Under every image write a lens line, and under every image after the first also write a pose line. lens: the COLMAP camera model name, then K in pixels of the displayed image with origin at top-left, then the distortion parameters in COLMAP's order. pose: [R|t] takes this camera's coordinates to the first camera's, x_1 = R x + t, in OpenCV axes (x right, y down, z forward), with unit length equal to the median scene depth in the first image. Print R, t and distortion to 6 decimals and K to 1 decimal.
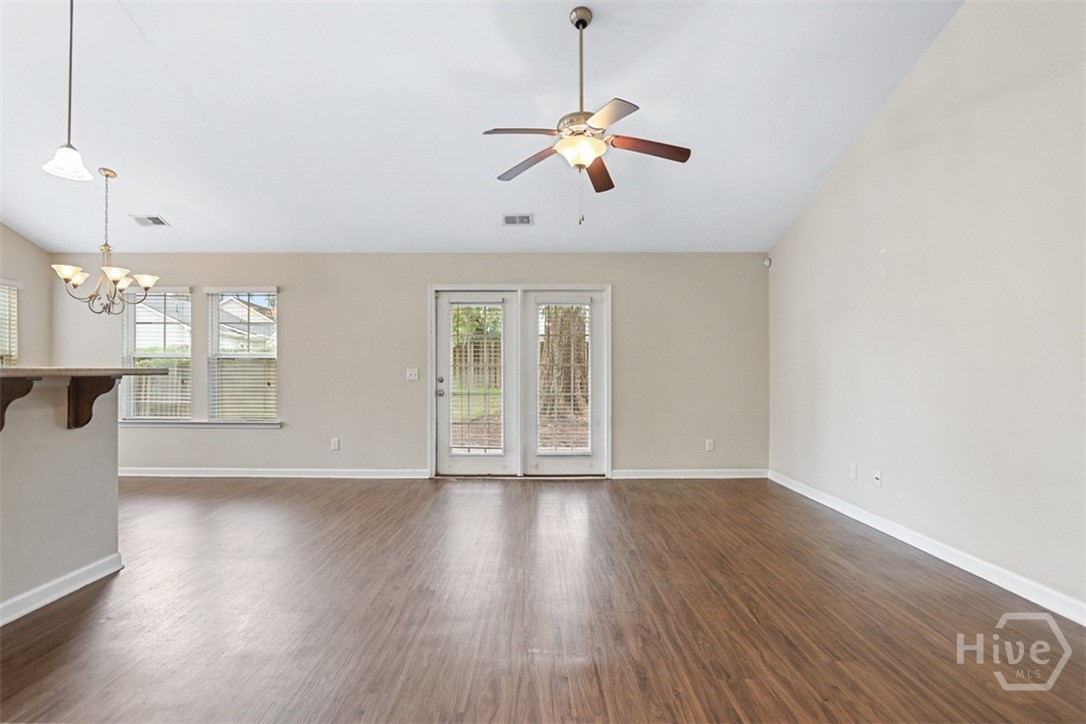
lens RADIAL K [[540.2, 0, 518.0], [0, 540.2, 368.5], [0, 0, 1]] dist [-0.034208, 0.011761]
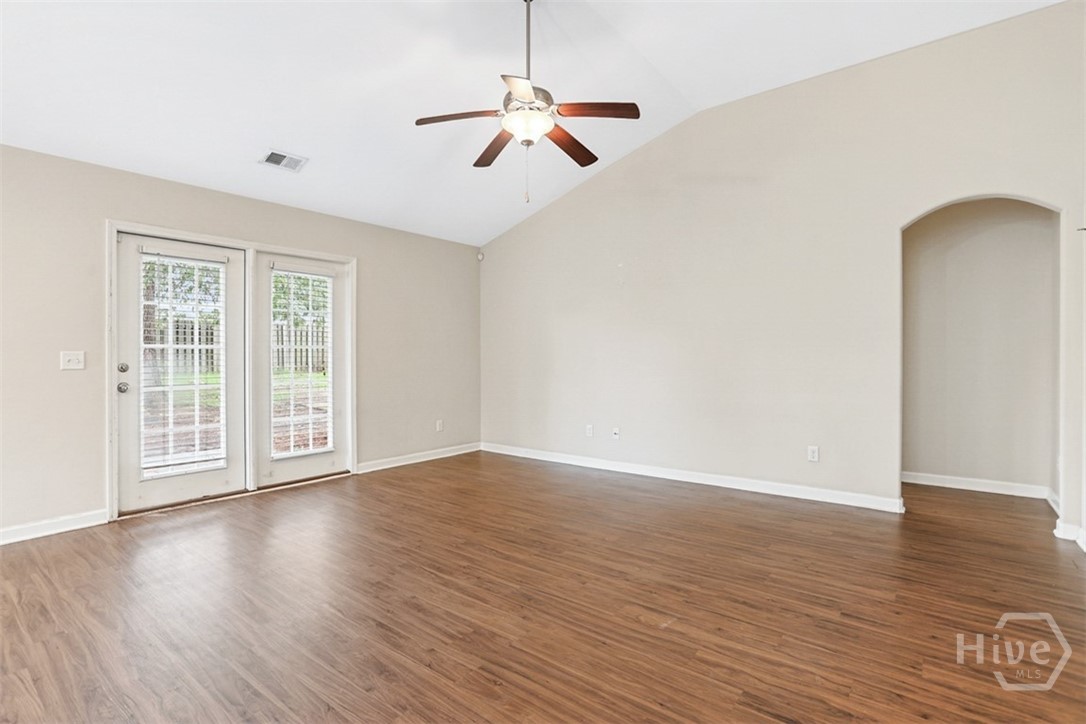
lens RADIAL K [[540.2, 0, 544.7], [0, 540.2, 357.0], [0, 0, 1]] dist [-0.034208, 0.011761]
pose [[0.612456, -0.006332, 0.790480, -0.343753], [-0.001546, 0.999956, 0.009207, 0.000464], [-0.790504, -0.006861, 0.612419, 0.205553]]
